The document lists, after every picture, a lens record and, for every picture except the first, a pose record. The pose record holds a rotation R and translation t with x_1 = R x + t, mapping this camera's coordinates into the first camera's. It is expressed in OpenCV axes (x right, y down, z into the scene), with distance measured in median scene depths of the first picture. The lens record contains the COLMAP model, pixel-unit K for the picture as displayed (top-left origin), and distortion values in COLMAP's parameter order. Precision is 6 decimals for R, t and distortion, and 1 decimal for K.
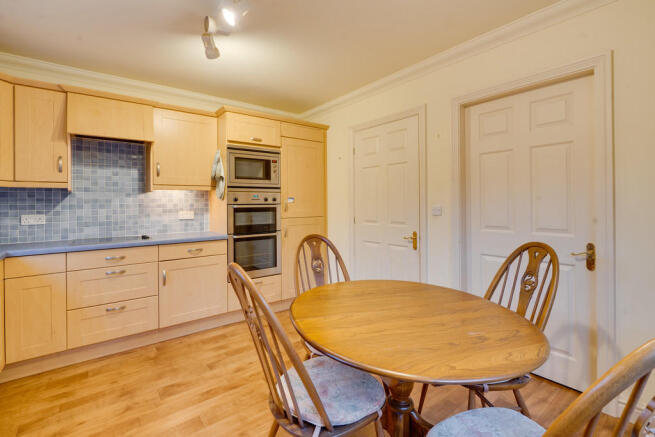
lens RADIAL K [[307.3, 0, 328.2], [0, 307.3, 202.1], [0, 0, 1]] dist [0.001932, 0.000499]
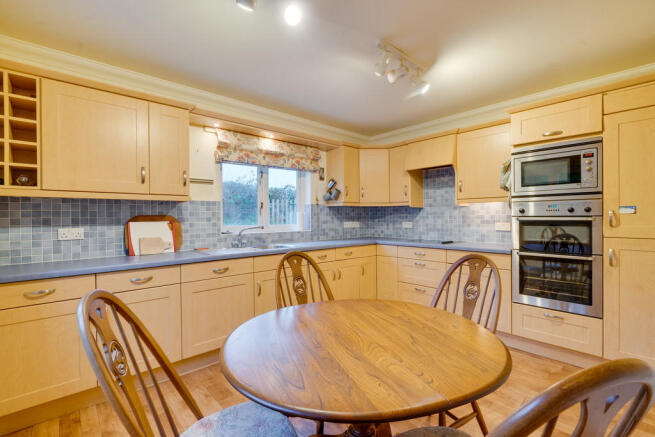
lens RADIAL K [[294.5, 0, 321.8], [0, 294.5, 218.4], [0, 0, 1]] dist [-0.001299, 0.000220]
pose [[0.058157, 0.013815, -0.998212, 0.483925], [0.010319, 0.999843, 0.014439, -0.004709], [0.998254, -0.011140, 0.058006, 0.366196]]
